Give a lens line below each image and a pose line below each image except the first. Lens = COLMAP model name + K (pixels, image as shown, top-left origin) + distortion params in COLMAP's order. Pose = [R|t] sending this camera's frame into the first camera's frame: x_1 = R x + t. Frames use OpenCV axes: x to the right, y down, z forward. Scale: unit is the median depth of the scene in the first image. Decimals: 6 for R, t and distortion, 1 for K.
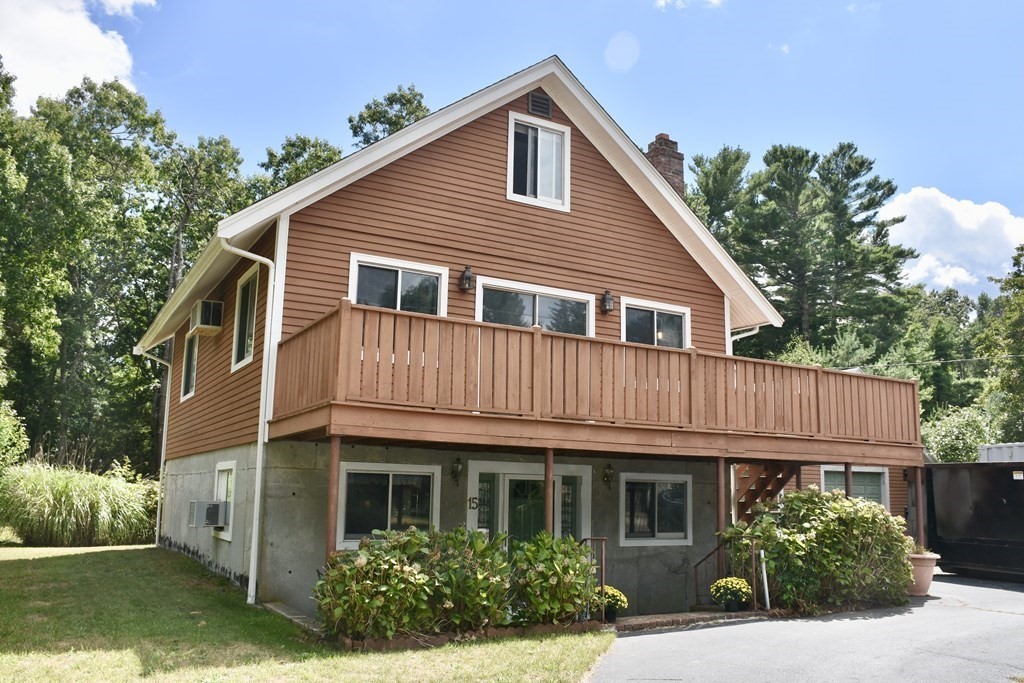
lens RADIAL K [[839.2, 0, 524.0], [0, 839.2, 340.9], [0, 0, 1]] dist [-0.126421, 0.046437]
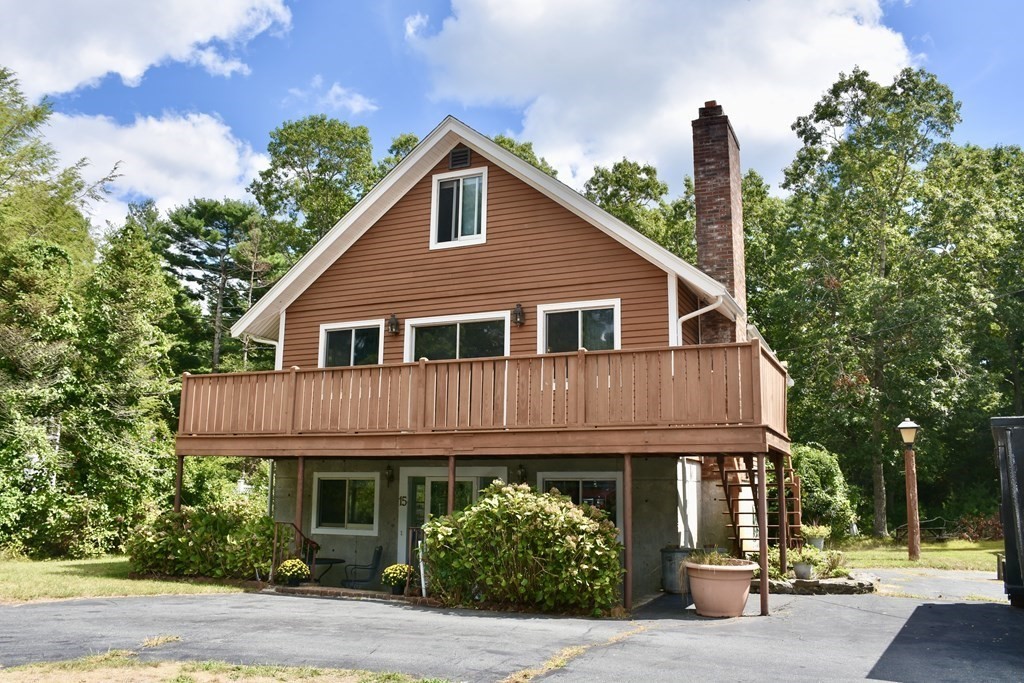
lens RADIAL K [[839.2, 0, 524.0], [0, 839.2, 340.9], [0, 0, 1]] dist [-0.126421, 0.046437]
pose [[0.600194, -0.162201, -0.783236, 0.972420], [0.146189, 0.984974, -0.091955, 0.089621], [0.786382, -0.059310, 0.614887, 0.350843]]
